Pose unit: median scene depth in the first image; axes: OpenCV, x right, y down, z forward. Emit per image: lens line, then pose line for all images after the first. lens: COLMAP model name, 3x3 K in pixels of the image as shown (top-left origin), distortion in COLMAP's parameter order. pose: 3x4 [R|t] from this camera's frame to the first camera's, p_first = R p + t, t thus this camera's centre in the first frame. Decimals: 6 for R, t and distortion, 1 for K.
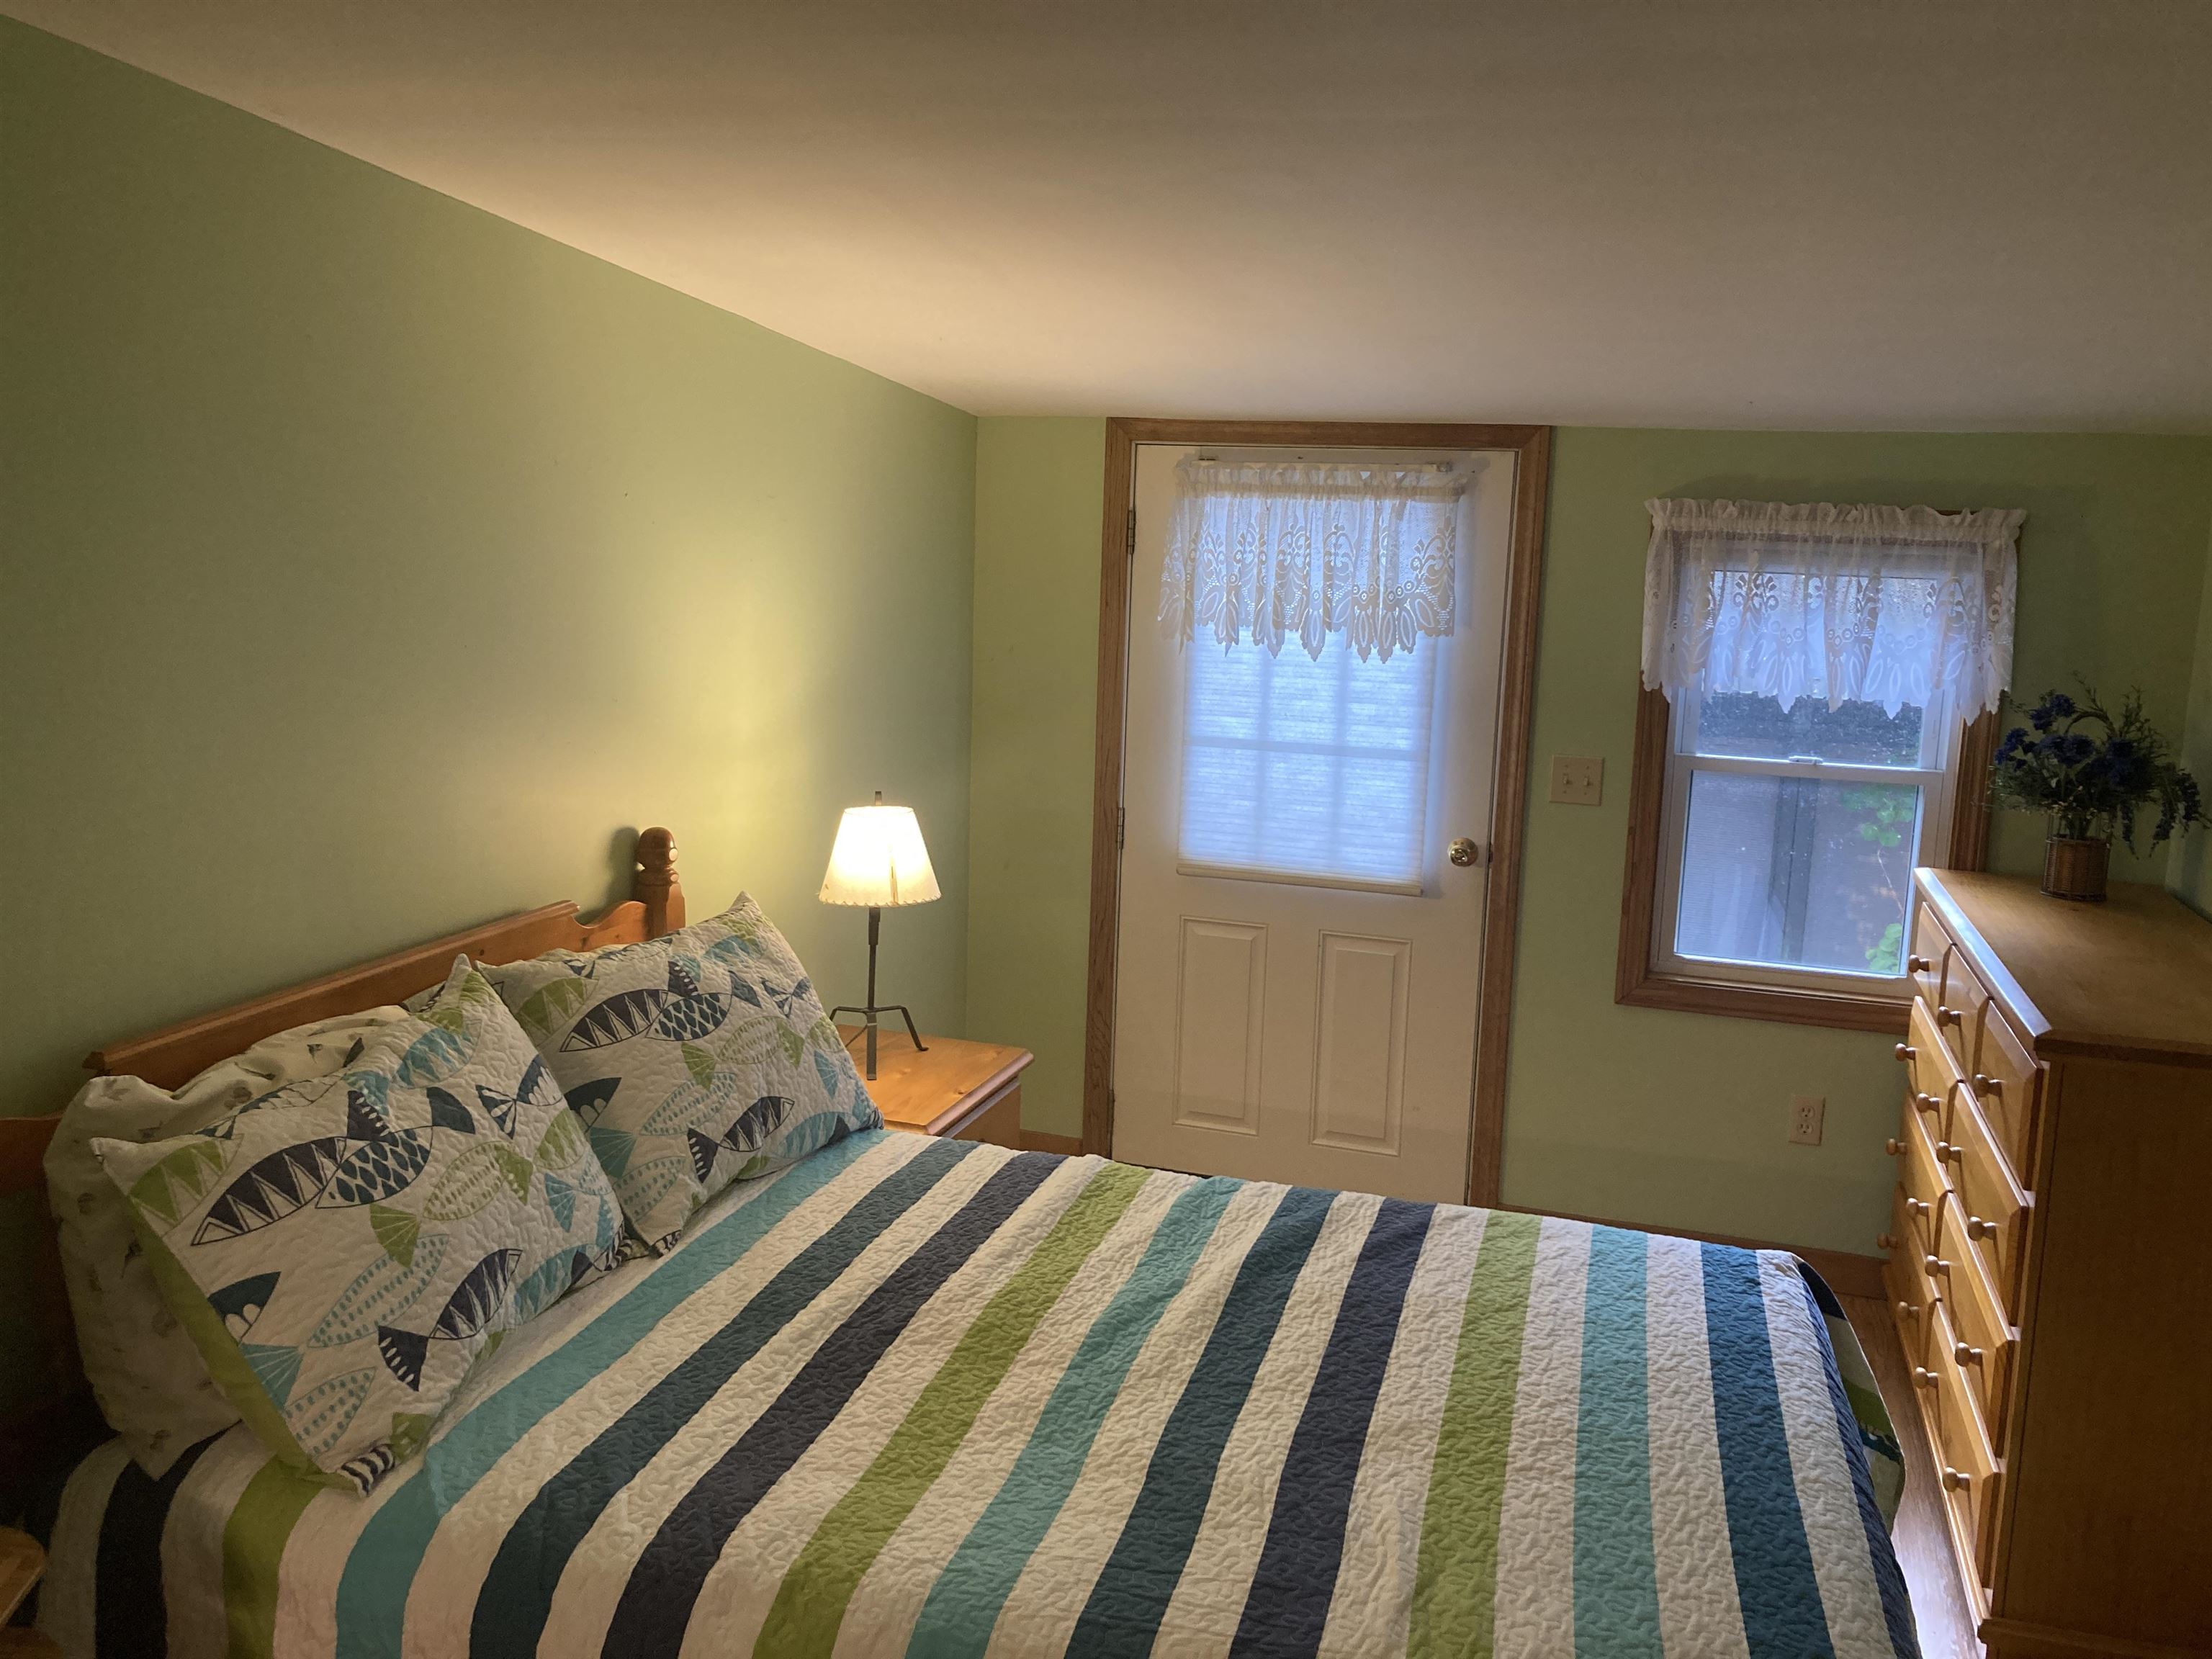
lens RADIAL K [[1825.3, 0, 1113.7], [0, 1825.3, 814.1], [0, 0, 1]] dist [0.073213, -0.094167]
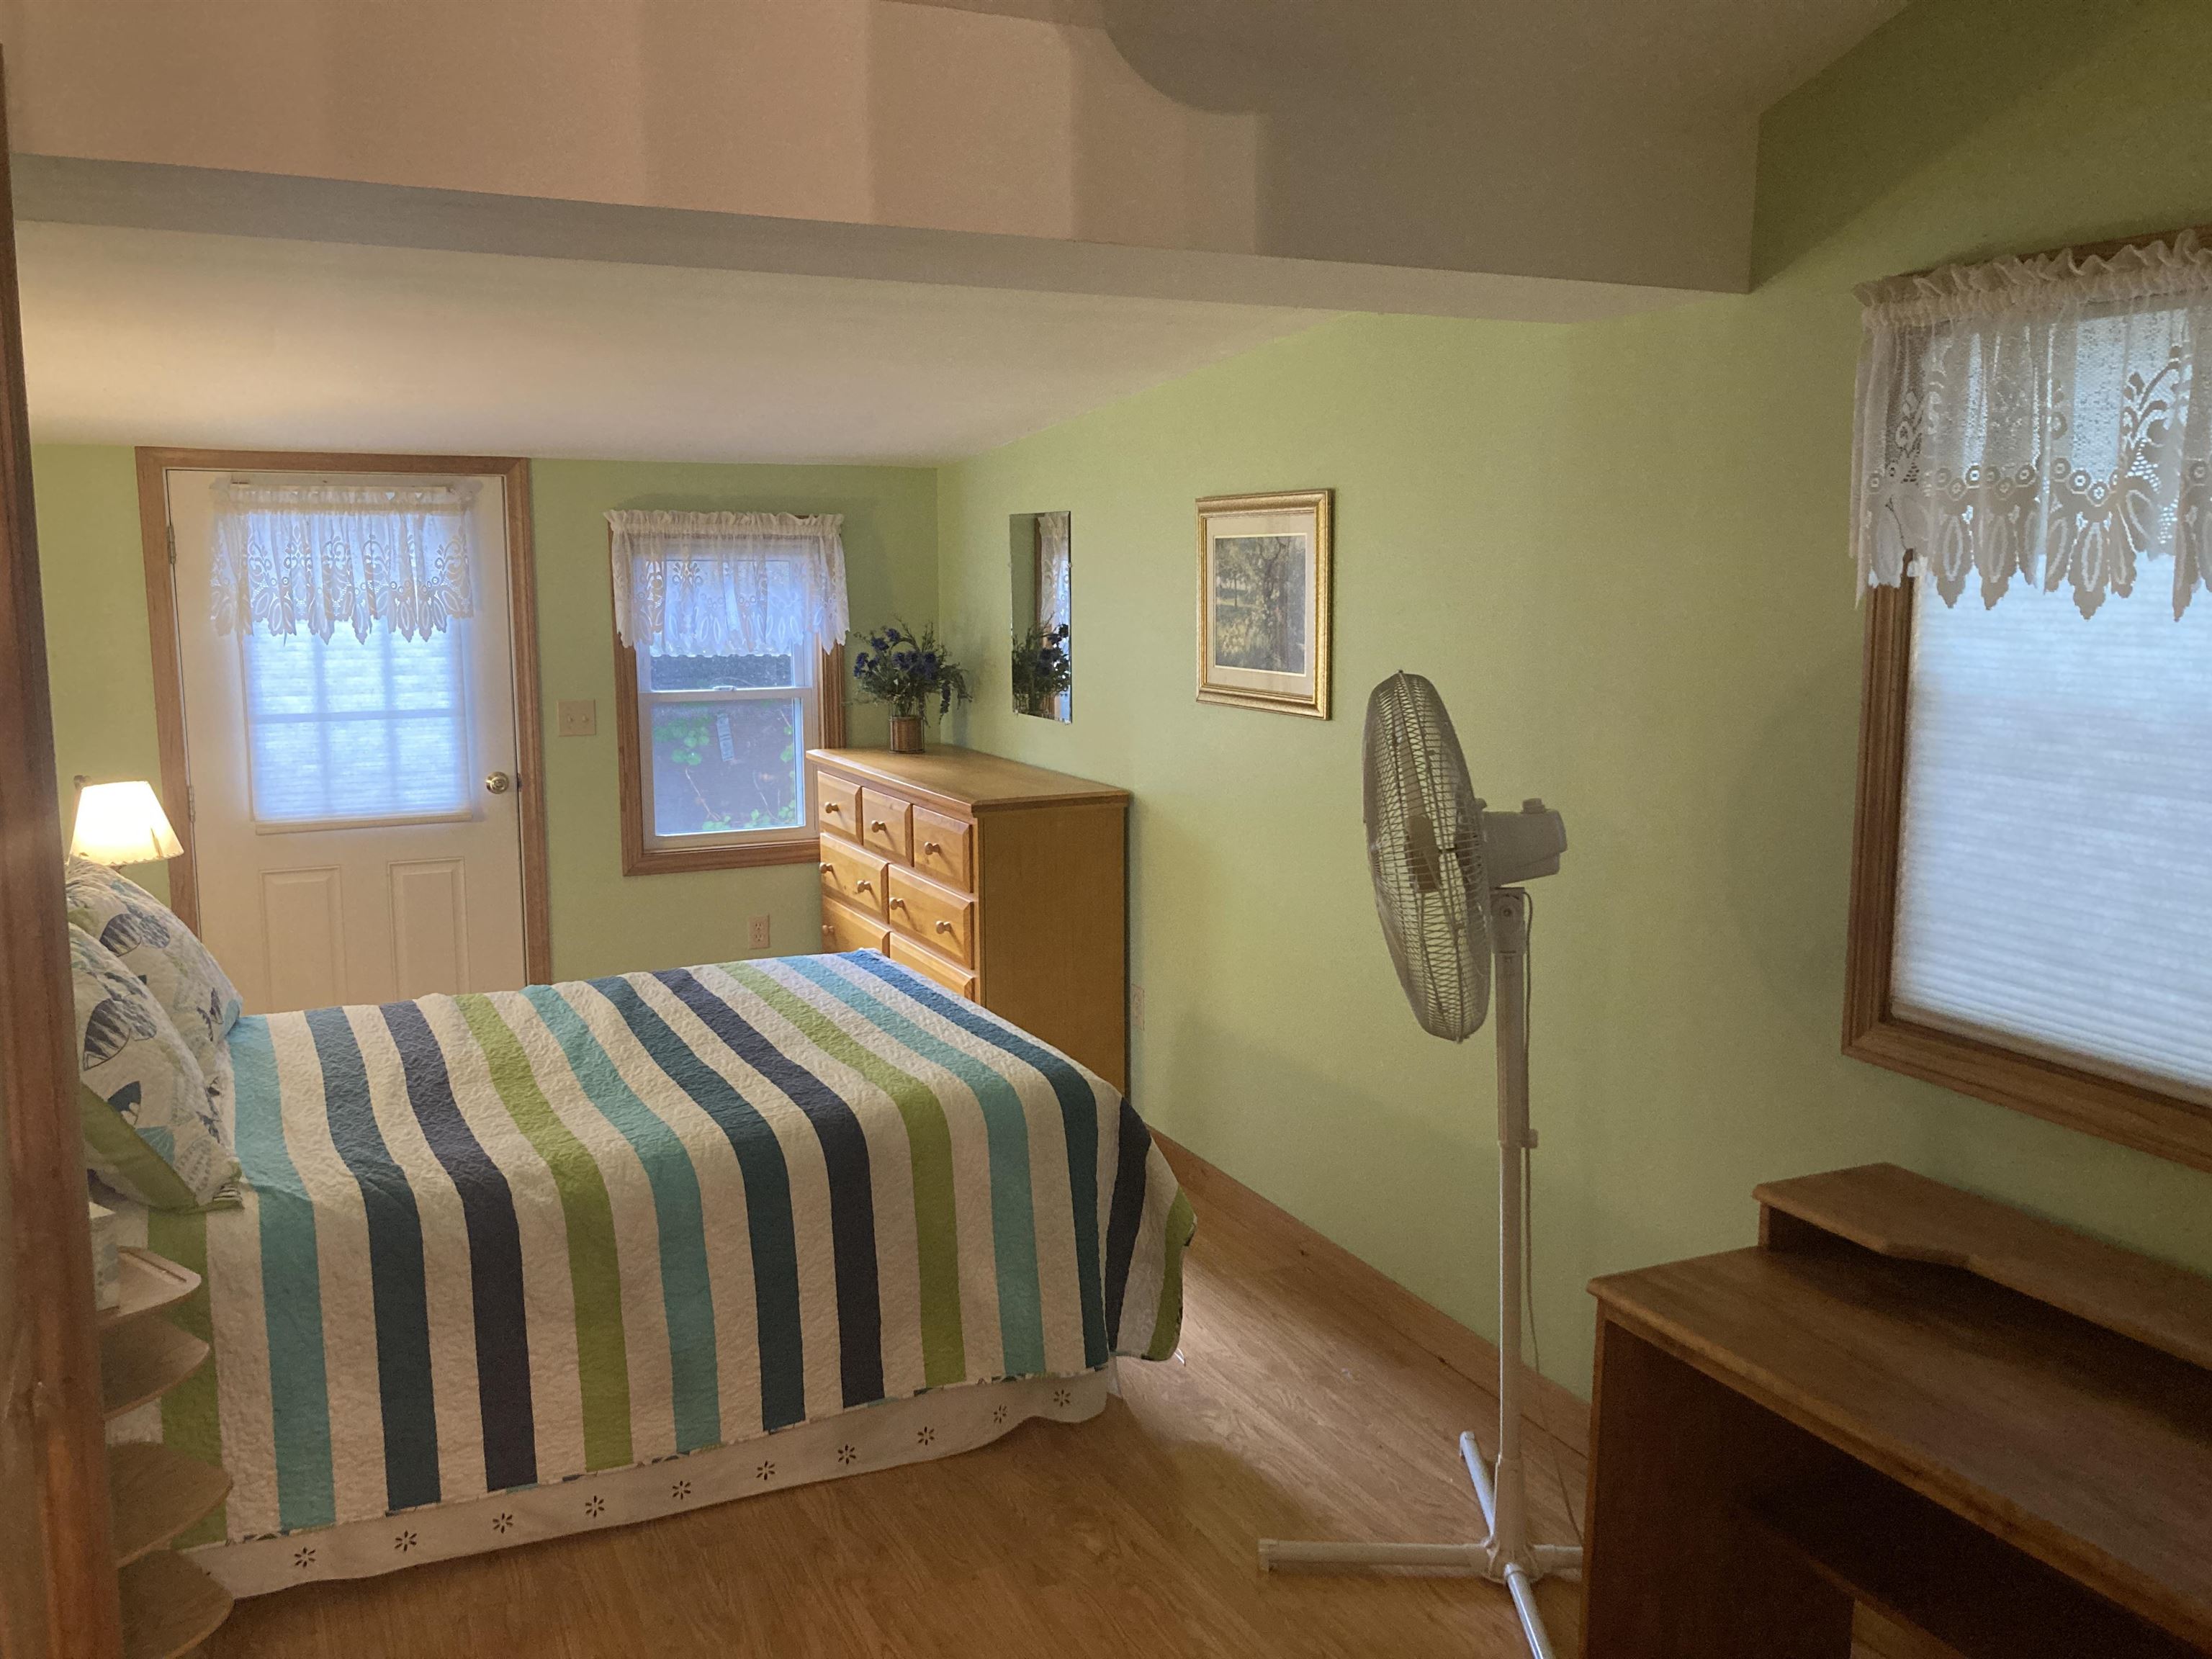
lens RADIAL K [[1825.3, 0, 1101.3], [0, 1825.3, 836.4], [0, 0, 1]] dist [0.073213, -0.094167]
pose [[0.731172, -0.142780, 0.667085, -0.387353], [0.132159, 0.988974, 0.066820, 0.028861], [-0.669270, 0.039304, 0.741979, -0.269051]]
